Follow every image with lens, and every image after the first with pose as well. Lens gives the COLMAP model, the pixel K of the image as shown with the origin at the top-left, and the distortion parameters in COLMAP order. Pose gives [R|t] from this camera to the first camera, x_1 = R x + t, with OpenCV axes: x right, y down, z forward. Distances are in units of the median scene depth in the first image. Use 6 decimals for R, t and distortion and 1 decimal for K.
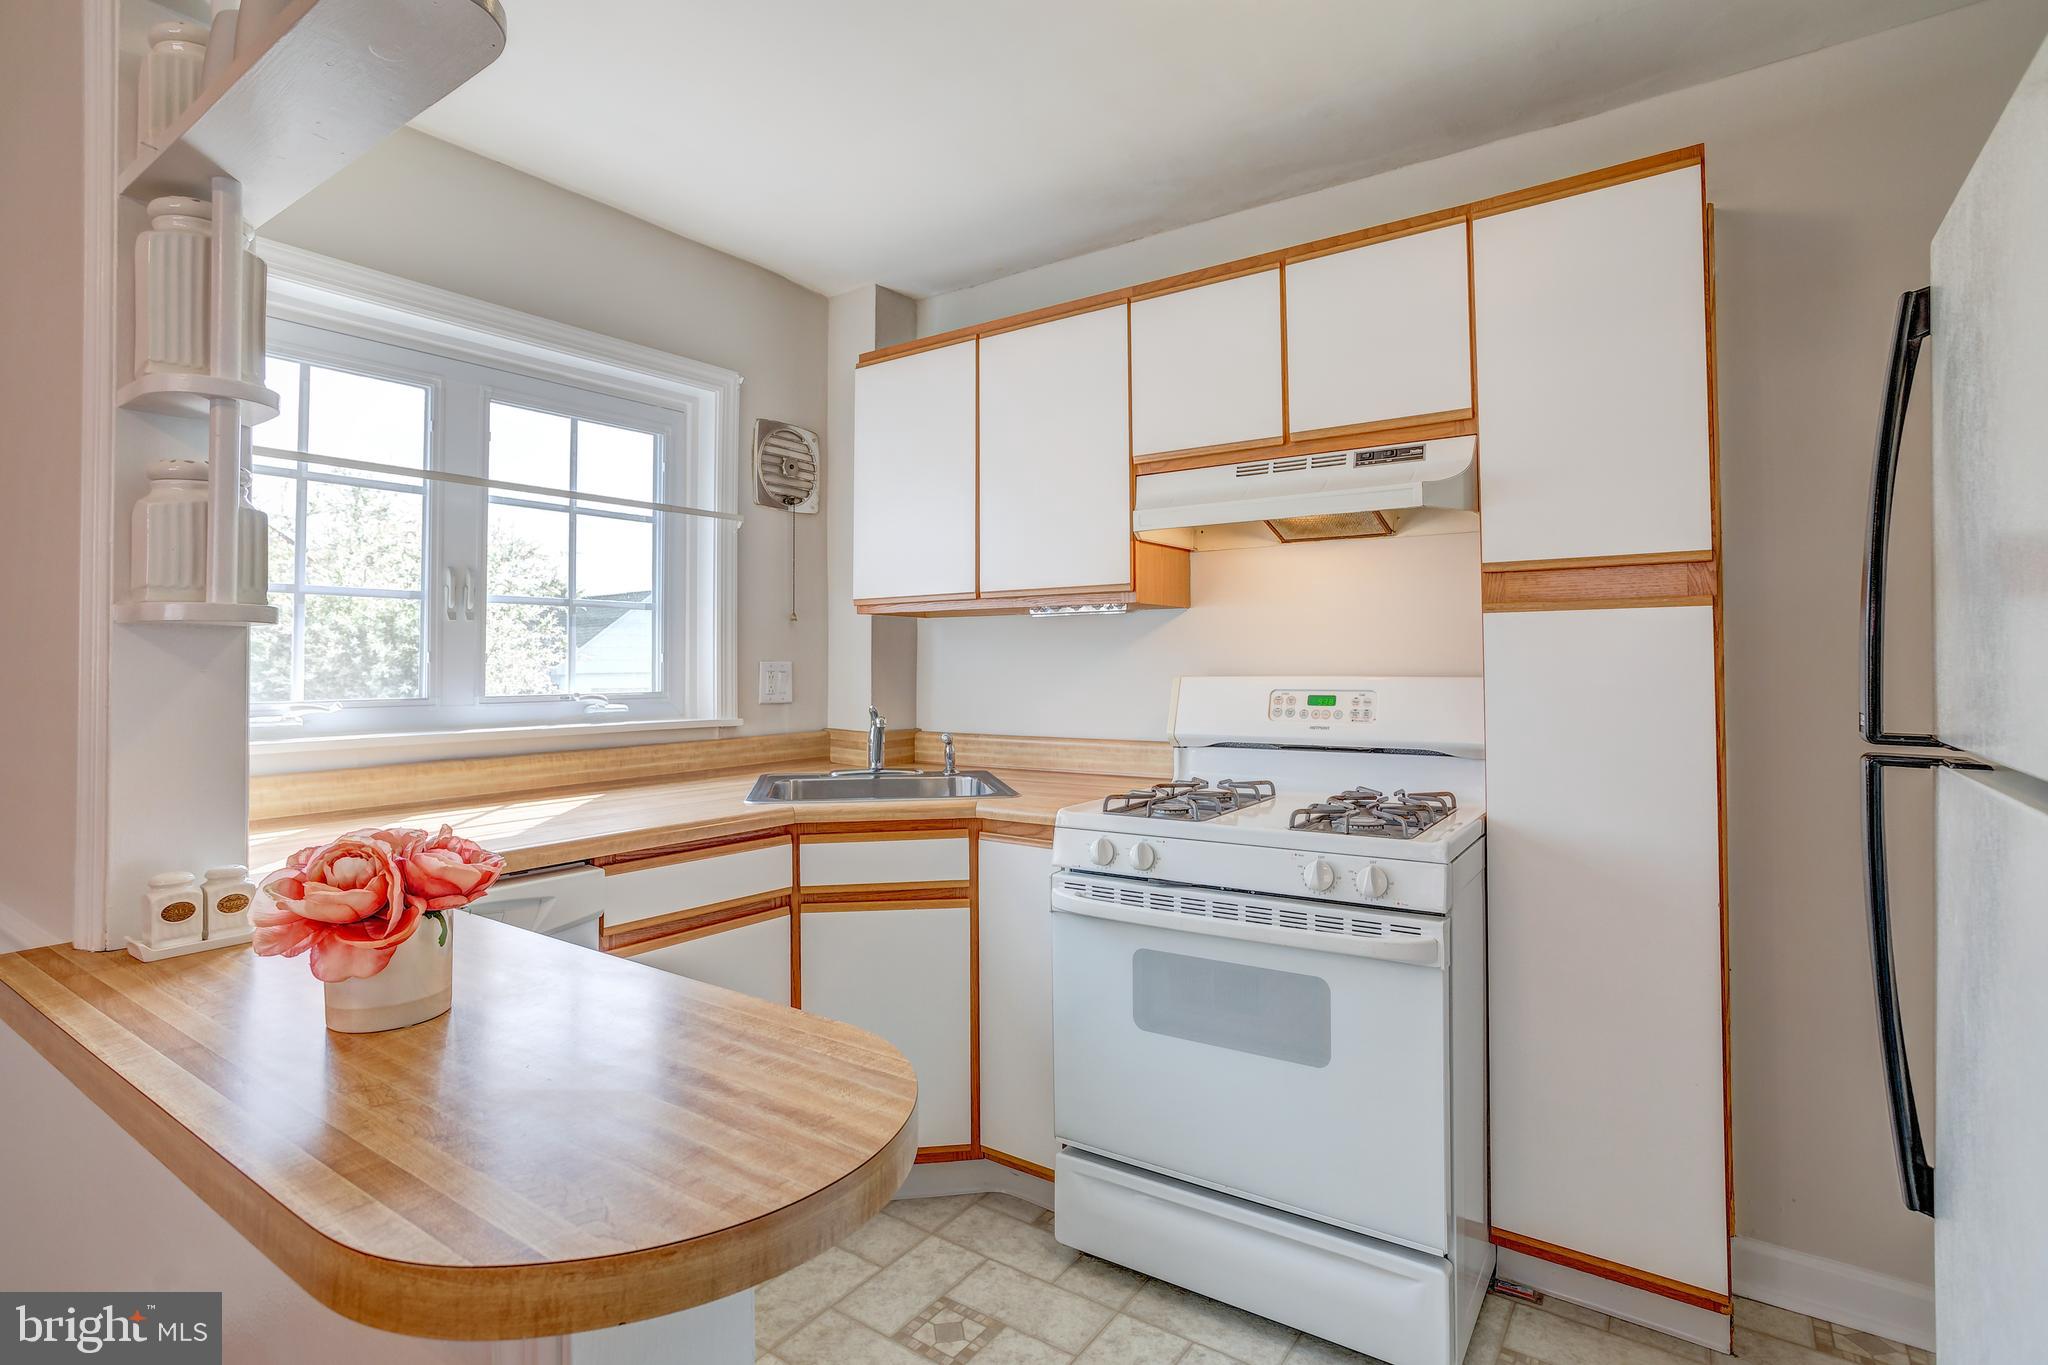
lens RADIAL K [[1026.1, 0, 1011.6], [0, 1026.1, 645.9], [0, 0, 1]] dist [-0.056977, 0.038916]
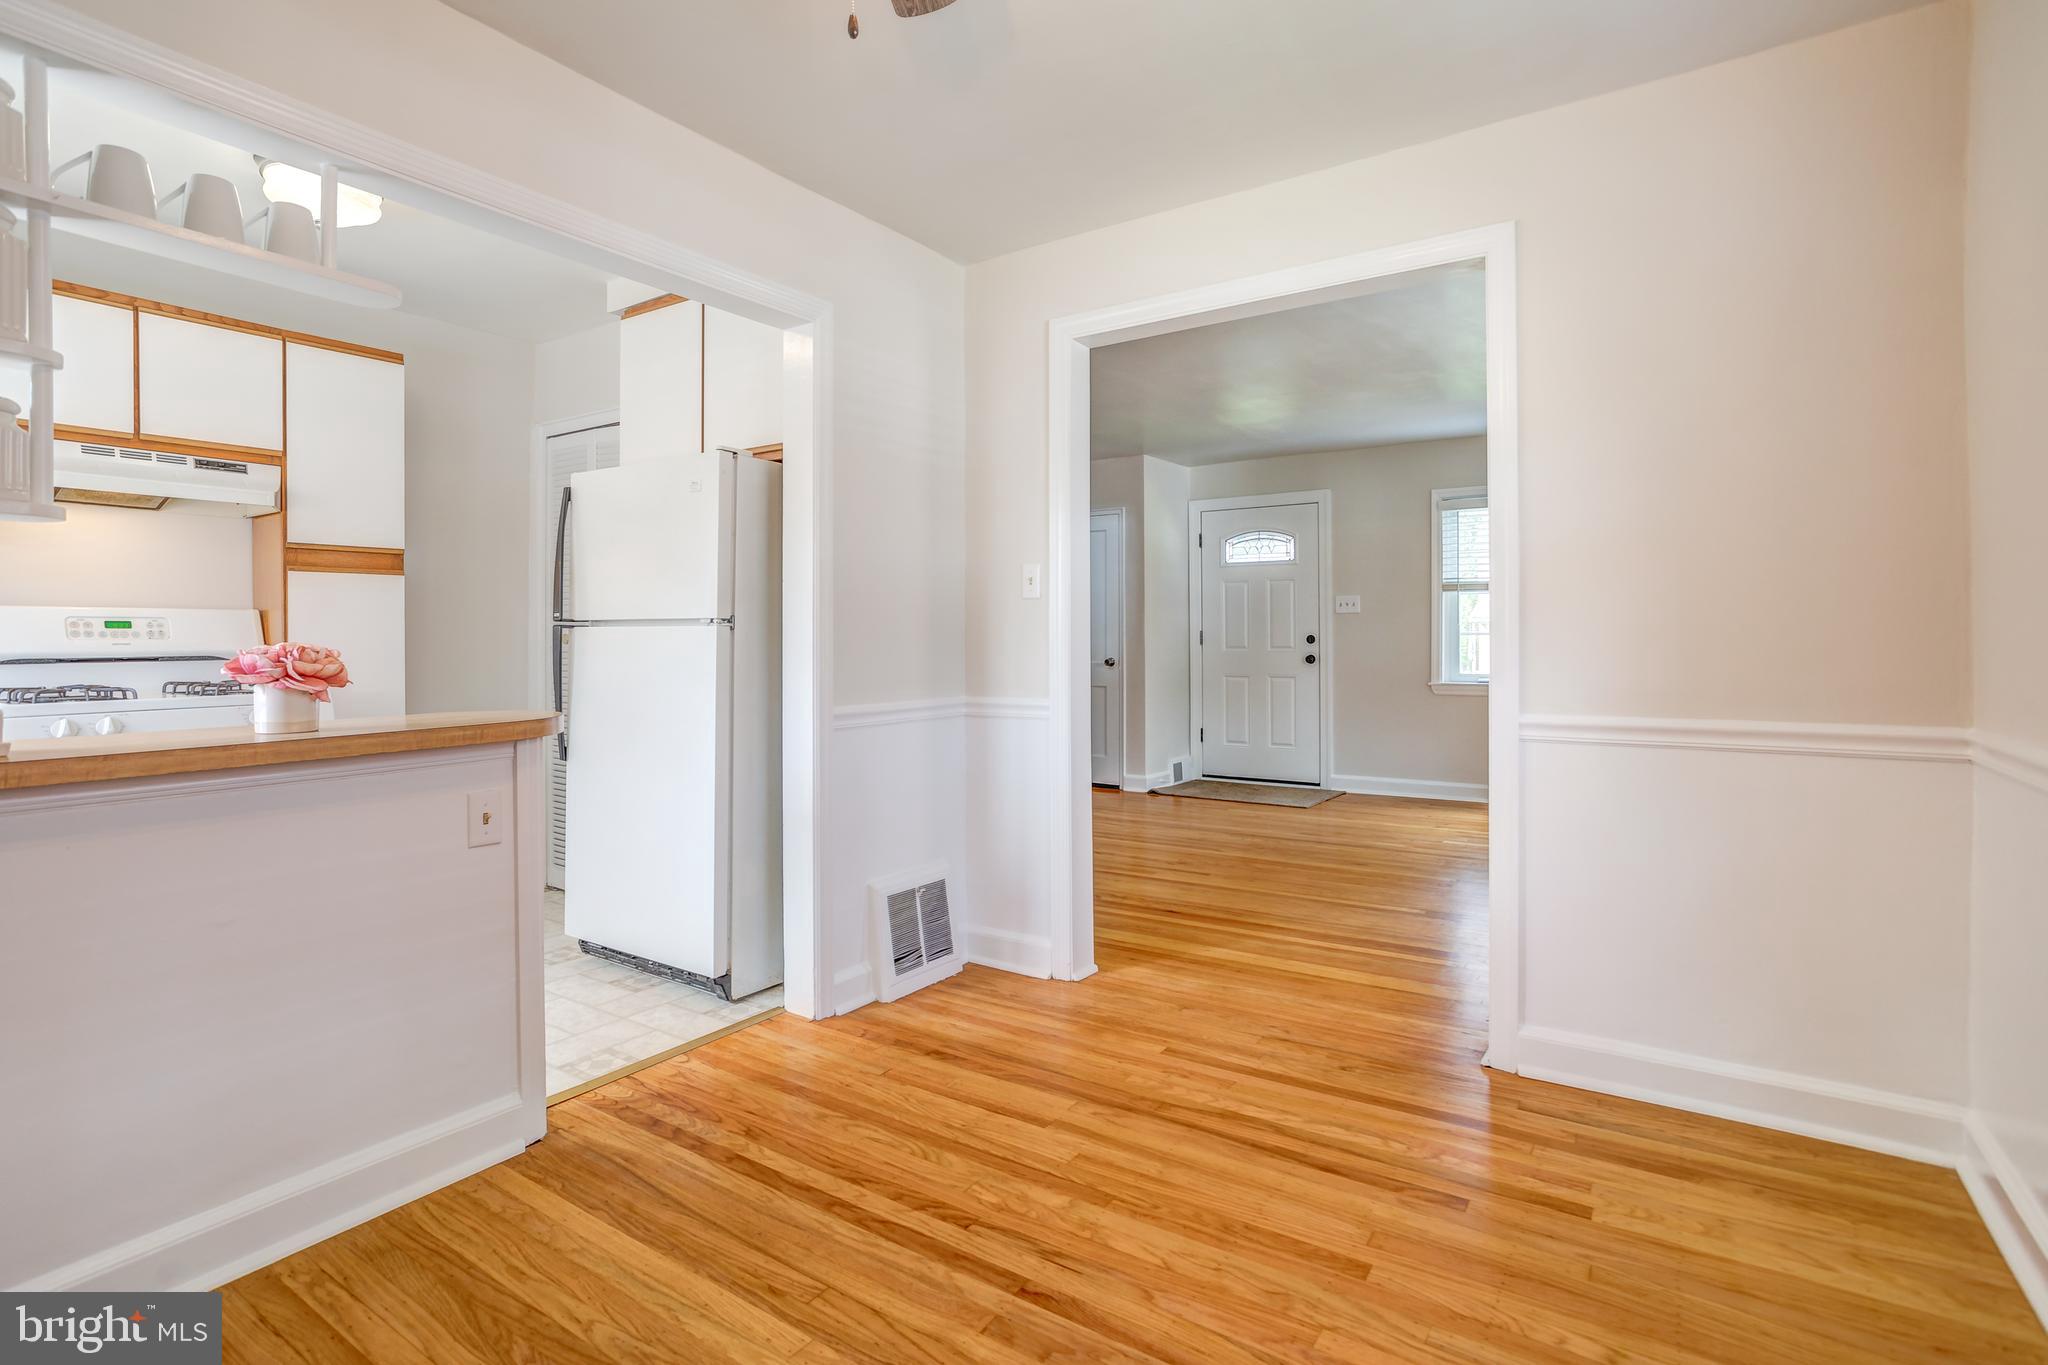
lens RADIAL K [[991.1, 0, 1003.0], [0, 991.1, 644.5], [0, 0, 1]] dist [-0.059243, 0.034573]
pose [[-0.018770, -0.002838, 0.999820, -1.012200], [-0.011355, 0.999932, 0.002625, 0.063024], [-0.999759, -0.011304, -0.018801, -0.163720]]
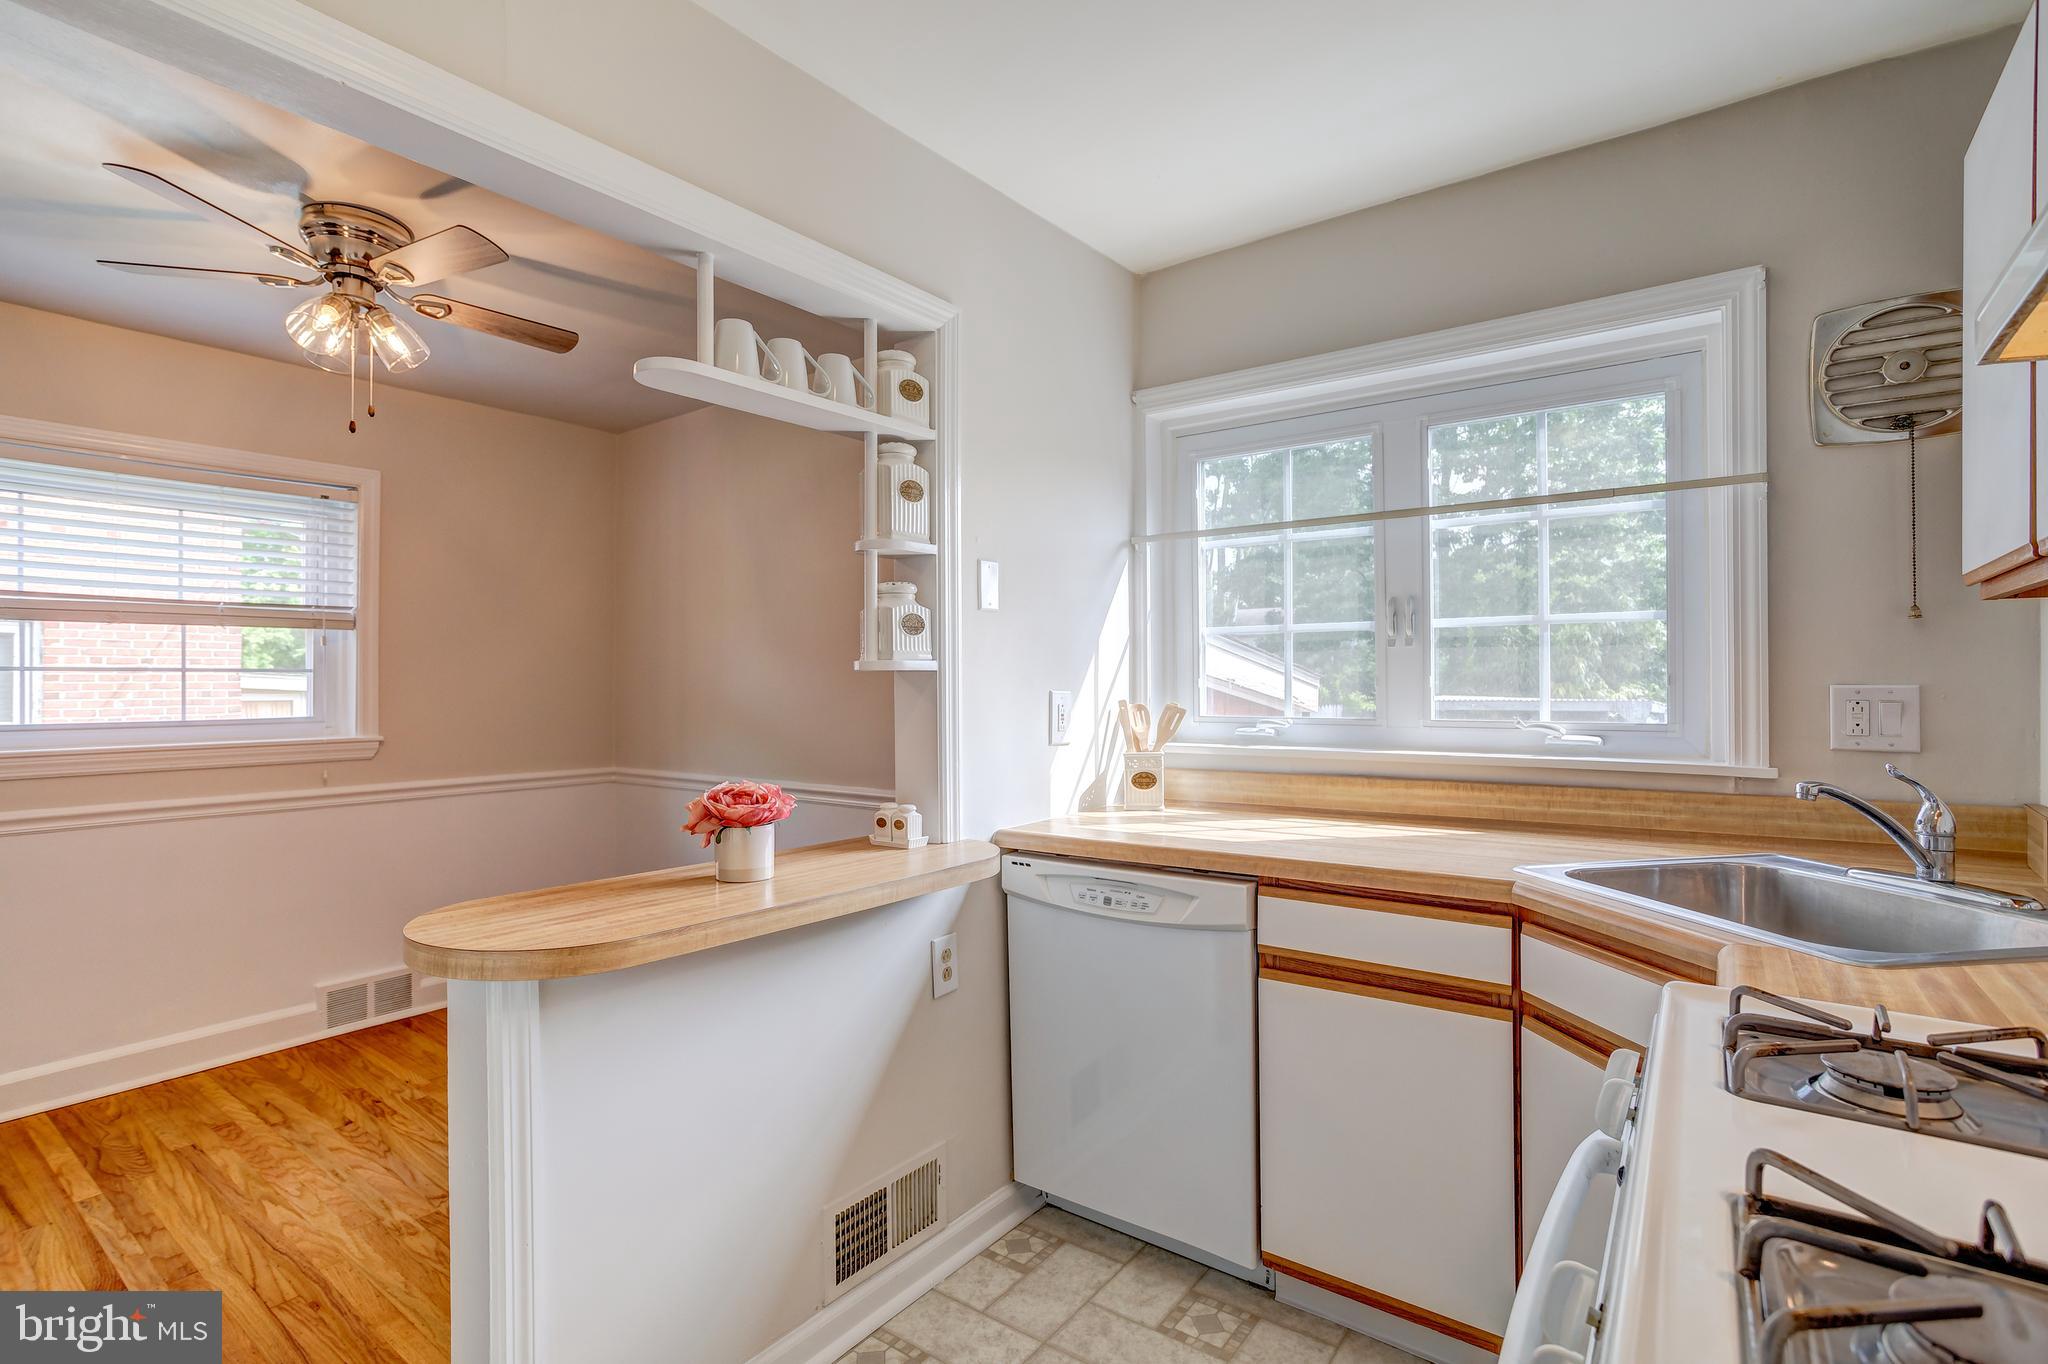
lens RADIAL K [[954.5, 0, 1024.0], [0, 954.5, 682.0], [0, 0, 1]] dist [-0.018159, 0.010380]
pose [[-0.014746, -0.000736, -0.999891, 0.458444], [0.023061, 0.999733, -0.001076, 0.002544], [0.999625, -0.023075, -0.014725, 0.609670]]
